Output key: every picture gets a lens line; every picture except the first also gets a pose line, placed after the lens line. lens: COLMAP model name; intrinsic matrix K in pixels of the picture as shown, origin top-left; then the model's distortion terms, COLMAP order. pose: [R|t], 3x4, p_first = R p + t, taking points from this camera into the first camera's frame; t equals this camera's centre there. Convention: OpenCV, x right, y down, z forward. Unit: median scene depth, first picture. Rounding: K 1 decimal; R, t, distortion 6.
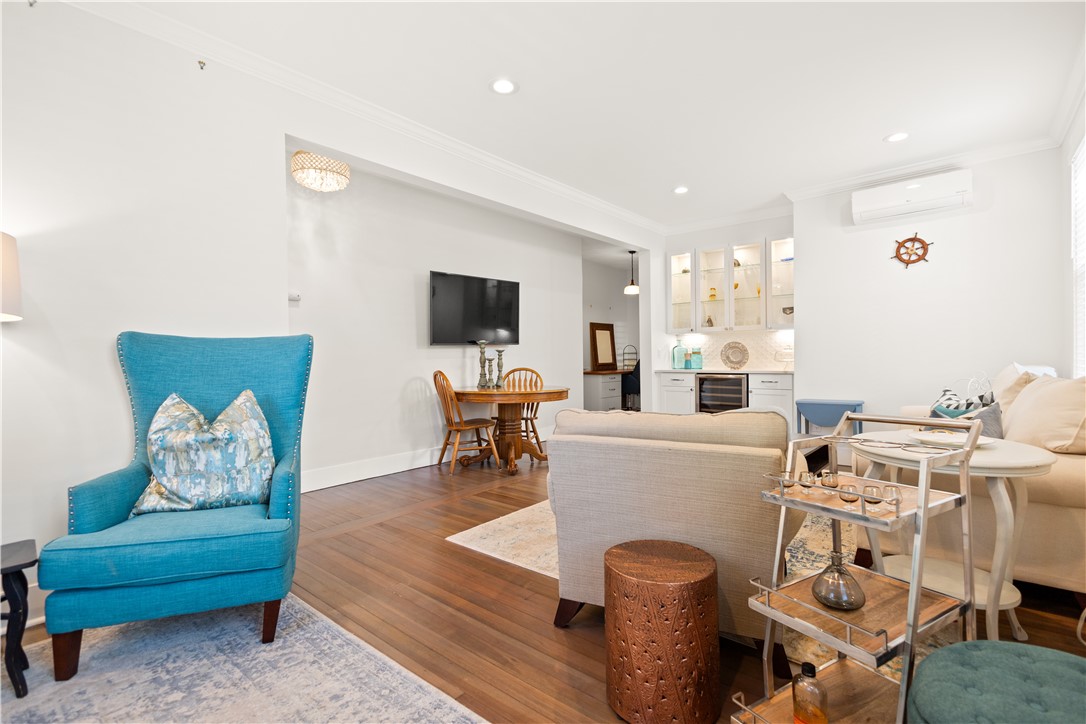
lens RADIAL K [[508.0, 0, 546.9], [0, 508.0, 361.4], [0, 0, 1]] dist [0.009062, -0.003829]
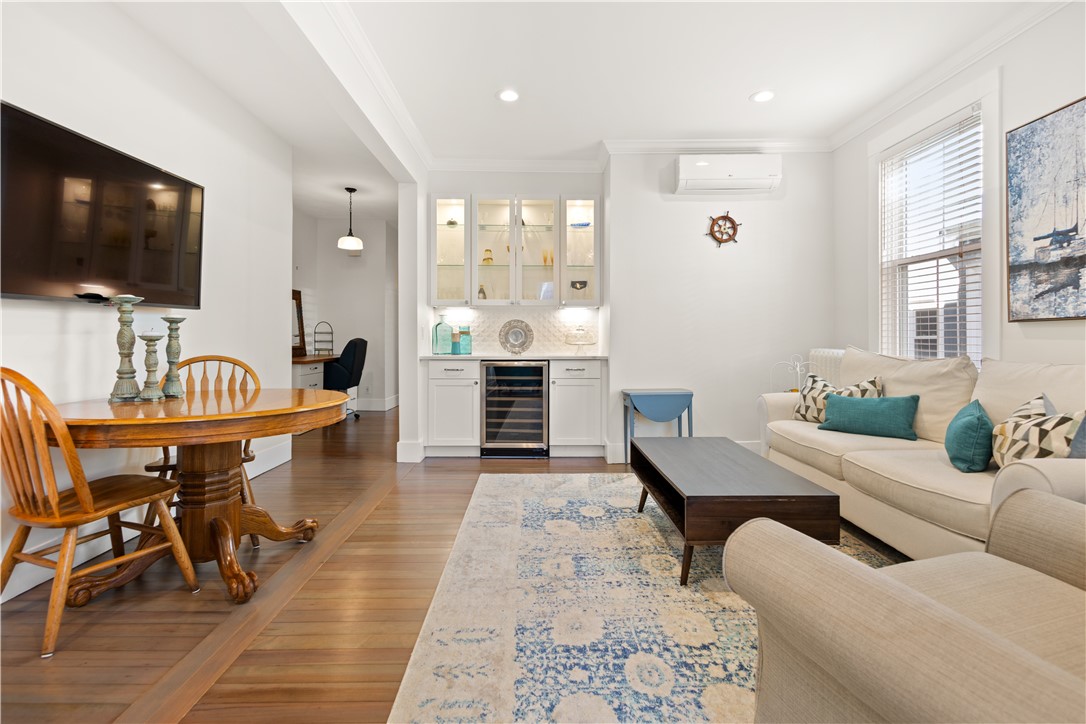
lens RADIAL K [[508.0, 0, 536.9], [0, 508.0, 333.7], [0, 0, 1]] dist [0.009062, -0.003829]
pose [[0.751518, 0.016997, 0.659494, -0.140985], [-0.002372, 0.999731, -0.023063, 0.001722], [-0.659709, 0.015768, 0.751356, 0.410559]]
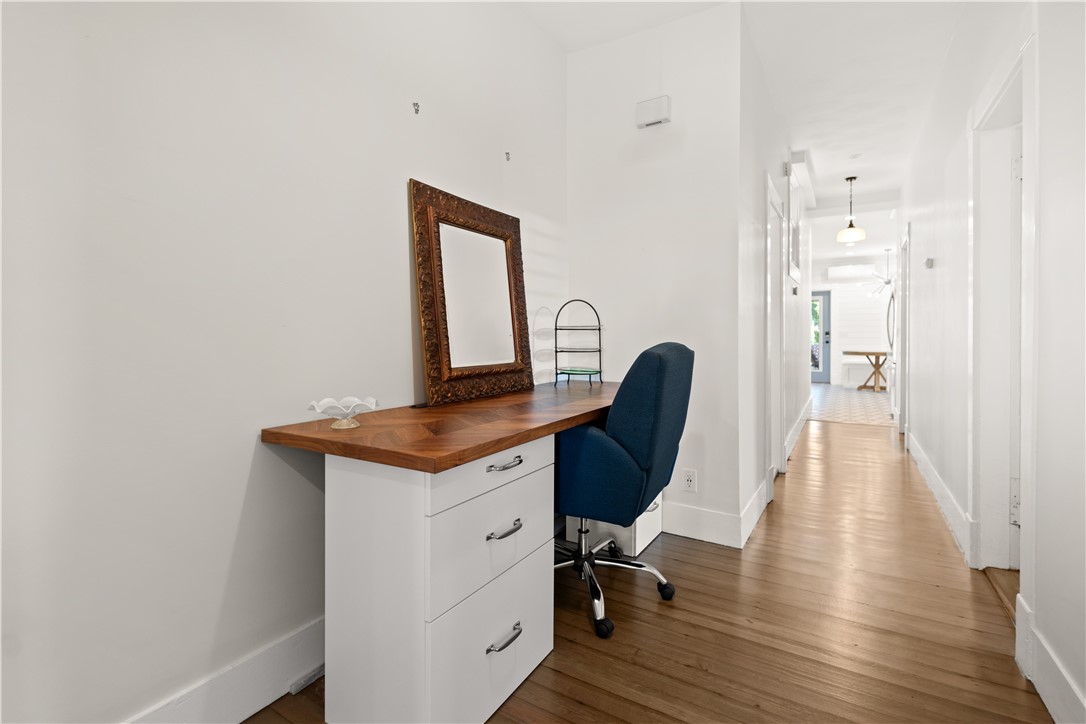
lens RADIAL K [[508.0, 0, 545.0], [0, 508.0, 352.9], [0, 0, 1]] dist [0.009062, -0.003829]
pose [[0.987598, -0.002641, 0.156980, 0.163923], [0.000719, 0.999924, 0.012301, -0.009109], [-0.157001, -0.012035, 0.987525, 1.177127]]
